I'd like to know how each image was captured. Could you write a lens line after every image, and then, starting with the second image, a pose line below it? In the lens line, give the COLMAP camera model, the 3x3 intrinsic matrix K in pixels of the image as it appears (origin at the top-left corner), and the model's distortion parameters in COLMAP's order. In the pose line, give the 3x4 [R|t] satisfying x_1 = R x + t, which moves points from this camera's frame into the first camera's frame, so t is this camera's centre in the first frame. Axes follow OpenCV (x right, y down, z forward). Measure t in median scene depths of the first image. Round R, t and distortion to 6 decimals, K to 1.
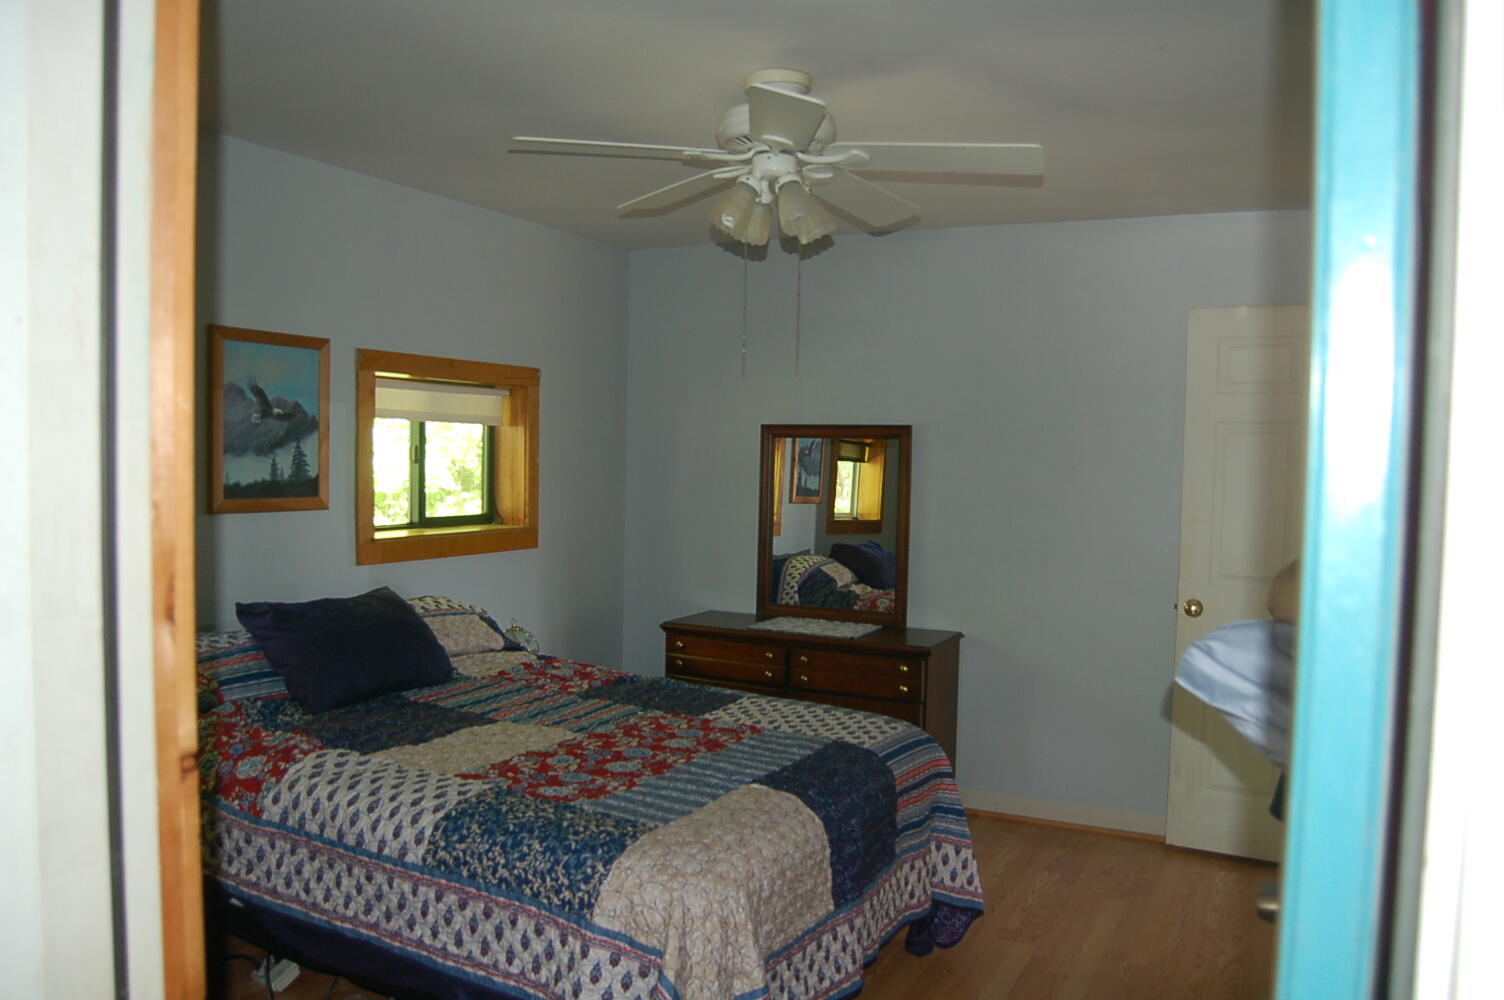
lens RADIAL K [[1159.2, 0, 747.8], [0, 1159.2, 505.5], [0, 0, 1]] dist [-0.045443, 0.001945]
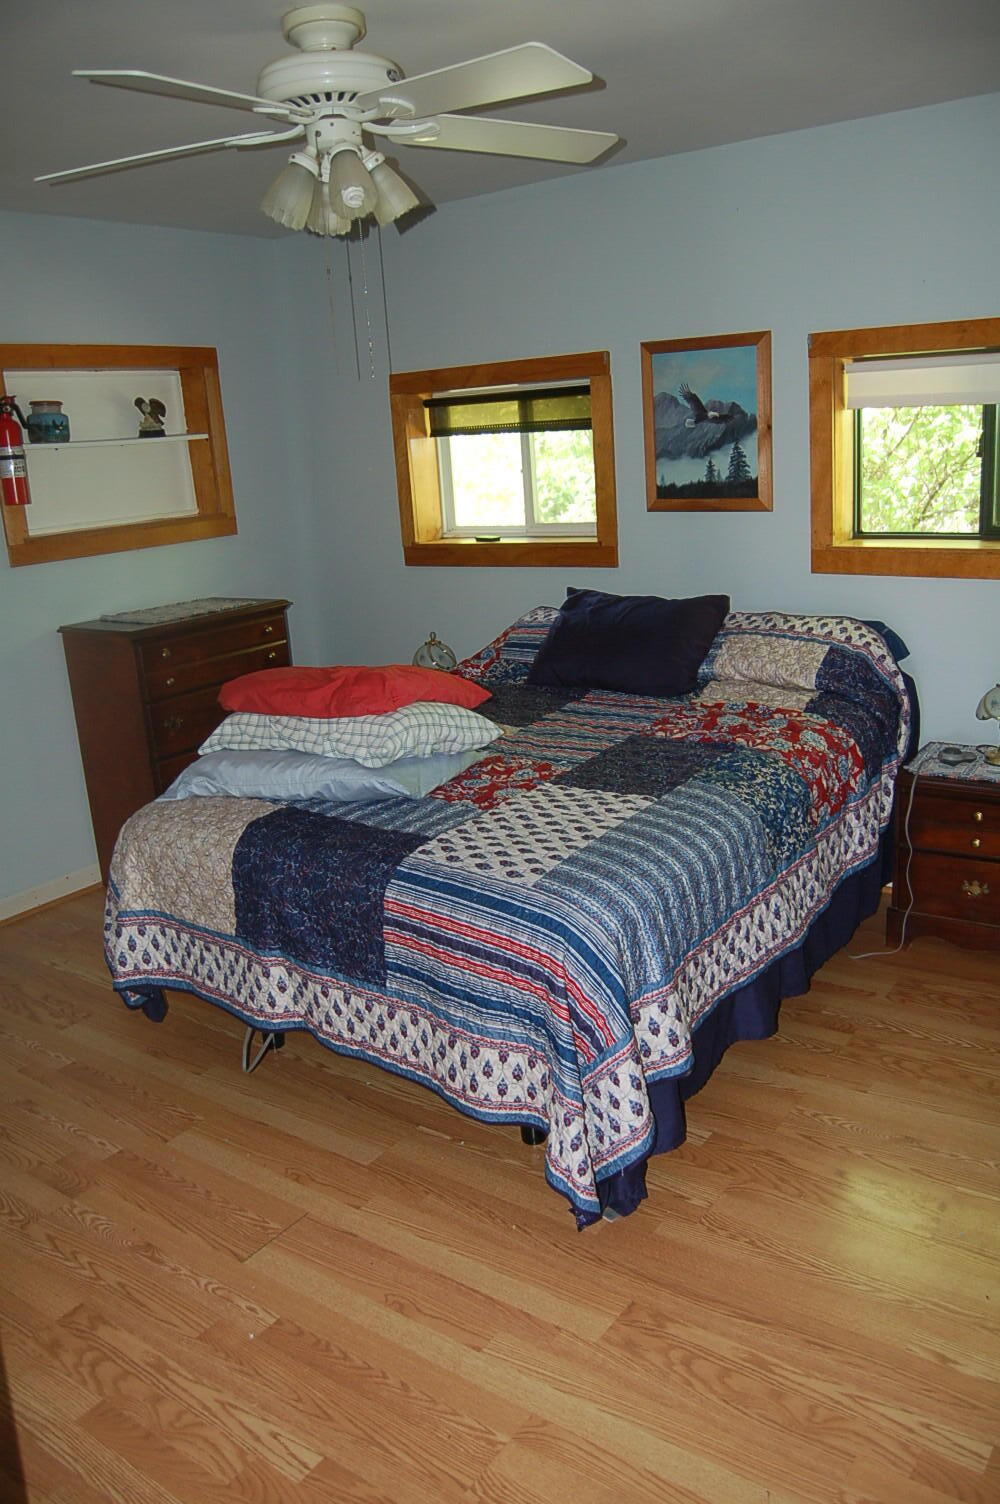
lens RADIAL K [[1159.2, 0, 495.8], [0, 1159.2, 756.9], [0, 0, 1]] dist [-0.045443, 0.001945]
pose [[-0.150384, 0.259270, -0.954025, 0.685303], [0.008100, 0.965290, 0.261054, -0.055260], [0.988595, 0.031530, -0.147264, 0.948552]]
